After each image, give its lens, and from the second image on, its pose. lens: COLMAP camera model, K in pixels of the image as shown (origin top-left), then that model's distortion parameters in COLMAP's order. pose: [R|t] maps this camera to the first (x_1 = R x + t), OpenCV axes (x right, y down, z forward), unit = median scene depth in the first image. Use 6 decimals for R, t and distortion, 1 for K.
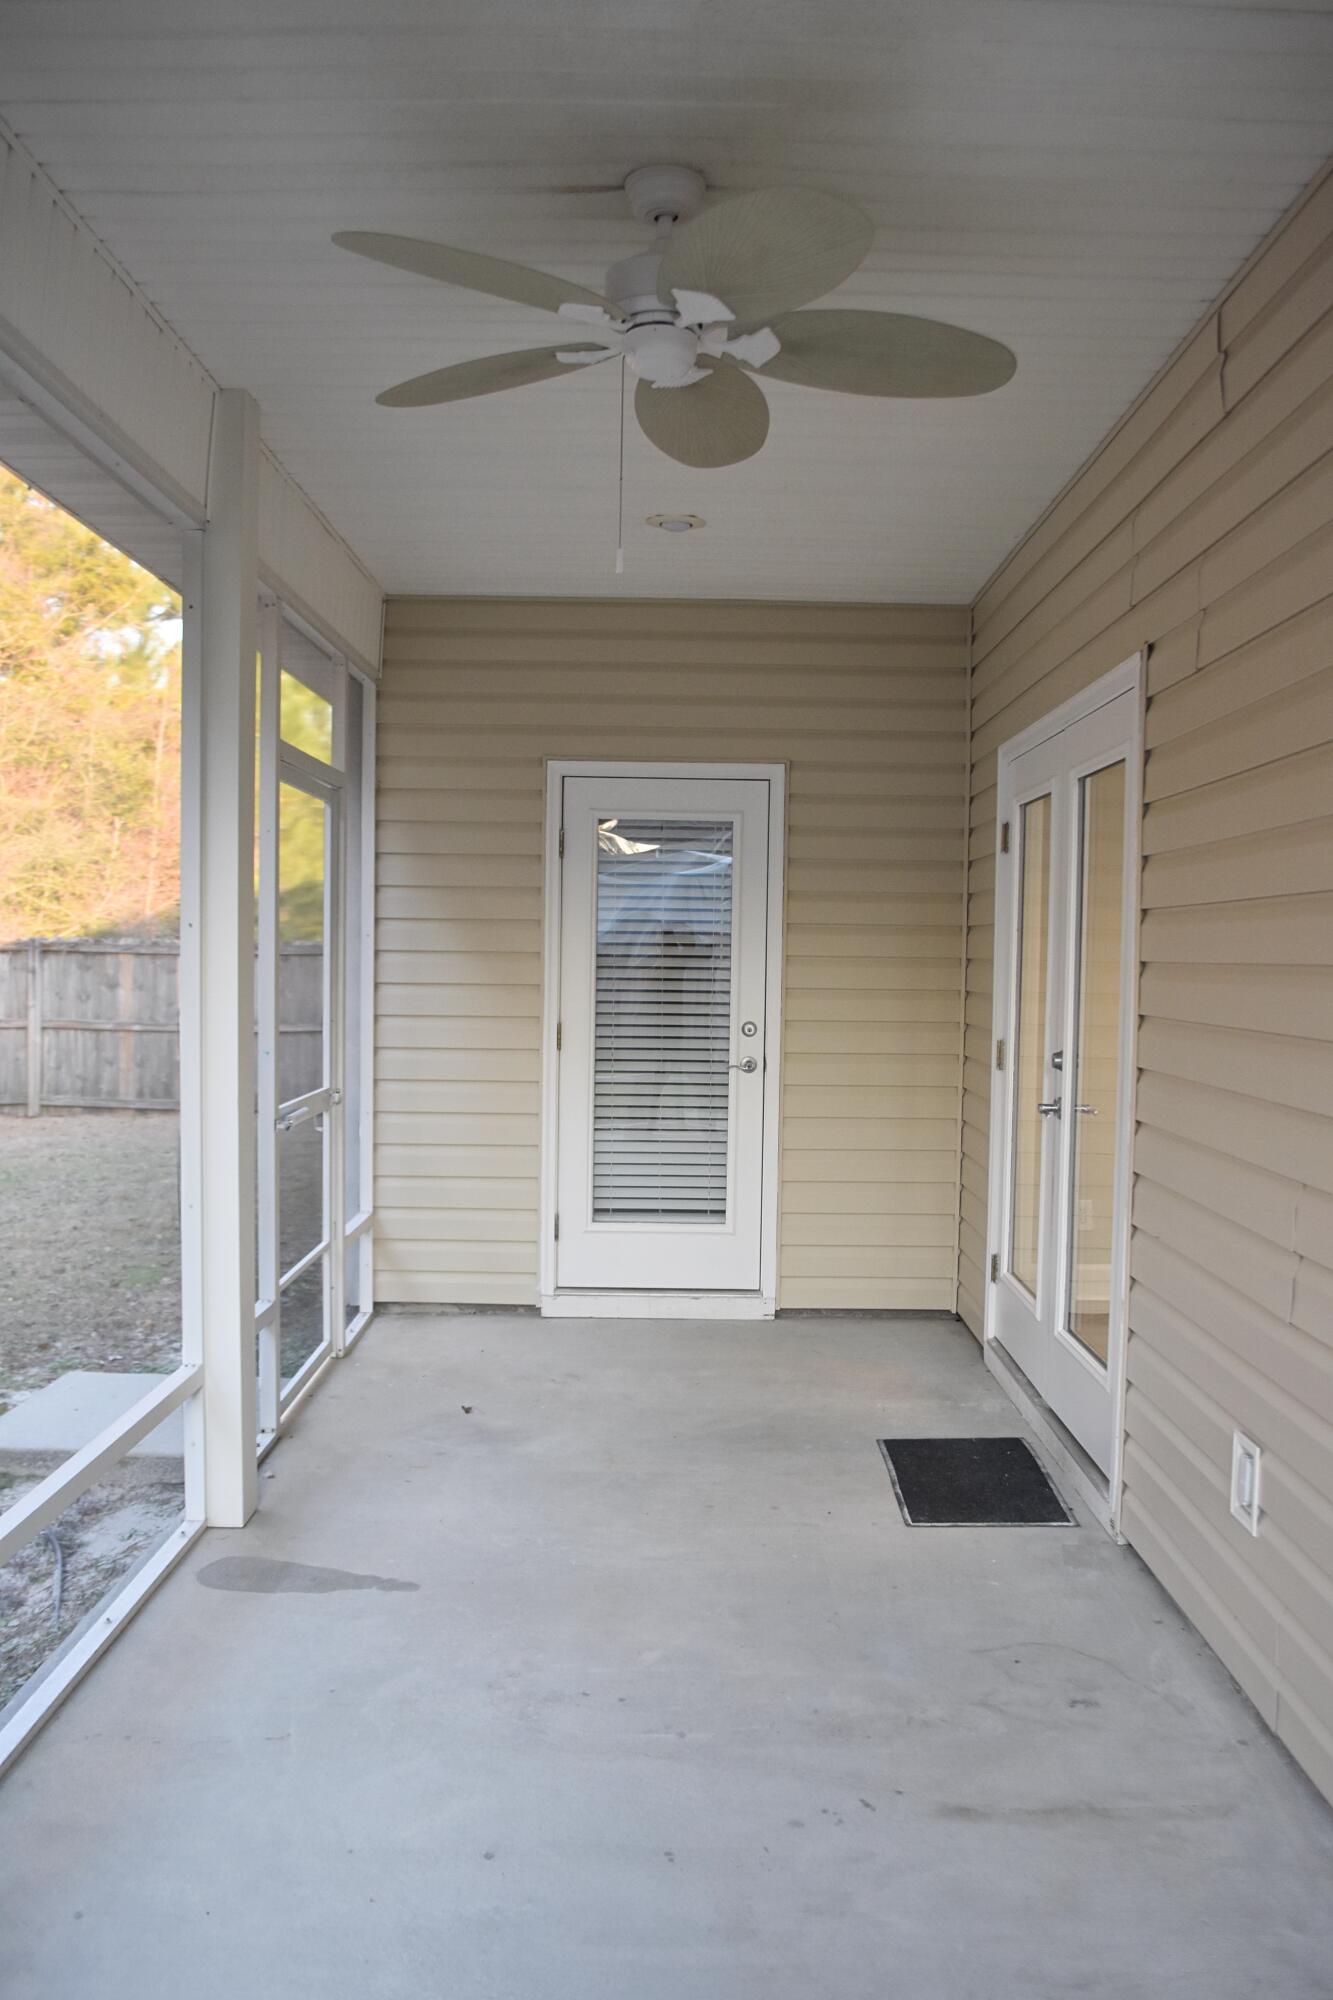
lens RADIAL K [[1555.2, 0, 666.5], [0, 1555.2, 1000.0], [0, 0, 1]] dist [-0.010816, -0.001623]
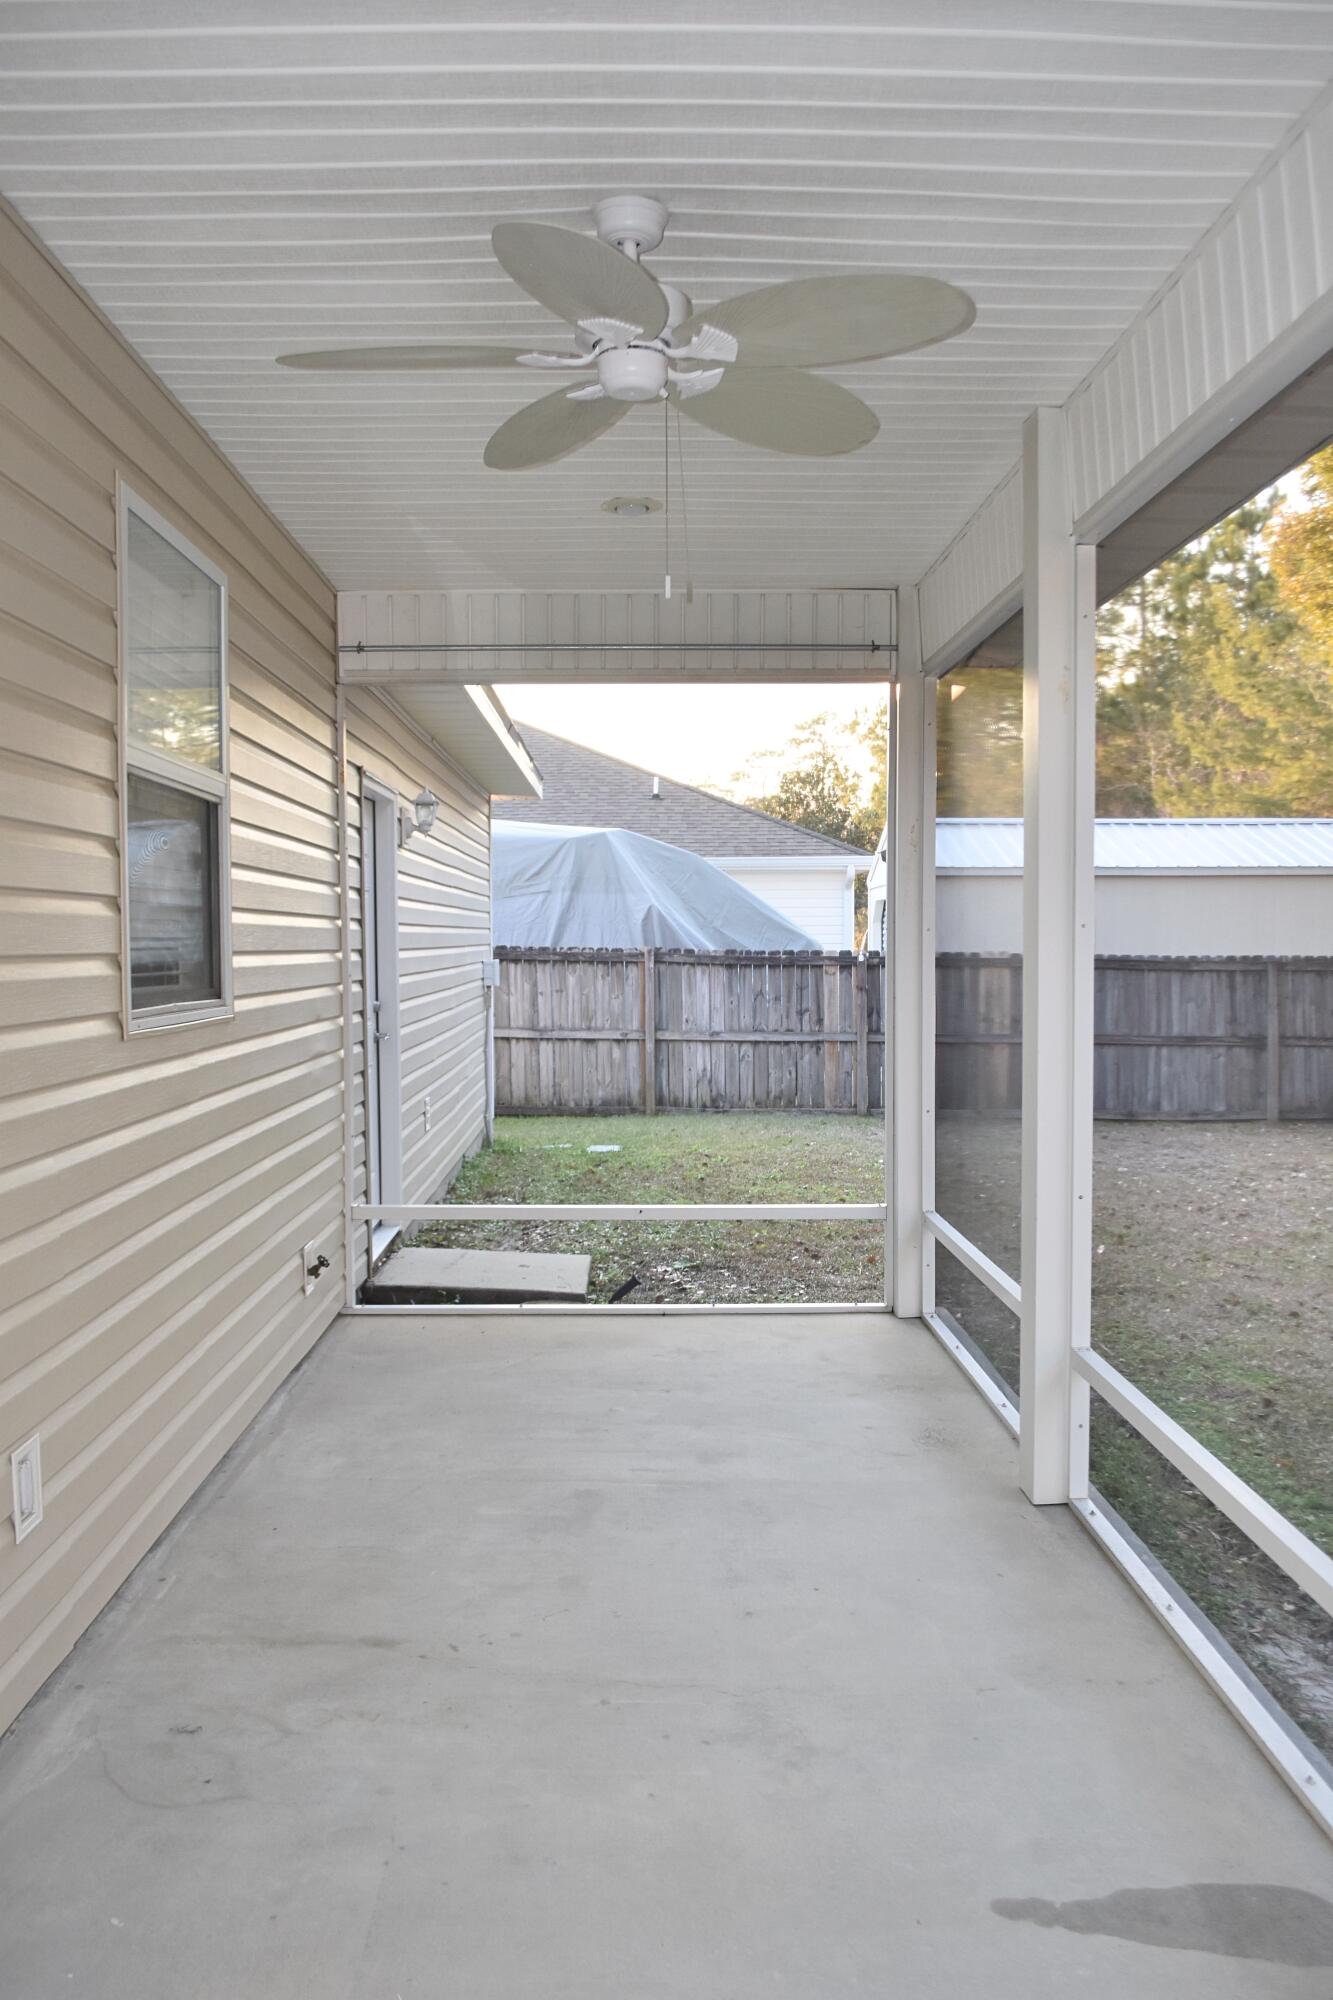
lens RADIAL K [[1555.2, 0, 666.5], [0, 1555.2, 1000.0], [0, 0, 1]] dist [-0.010816, -0.001623]
pose [[-0.999369, -0.003919, -0.035301, 0.006019], [-0.006220, 0.997846, 0.065306, -0.061114], [0.034969, 0.065485, -0.997241, 1.895485]]
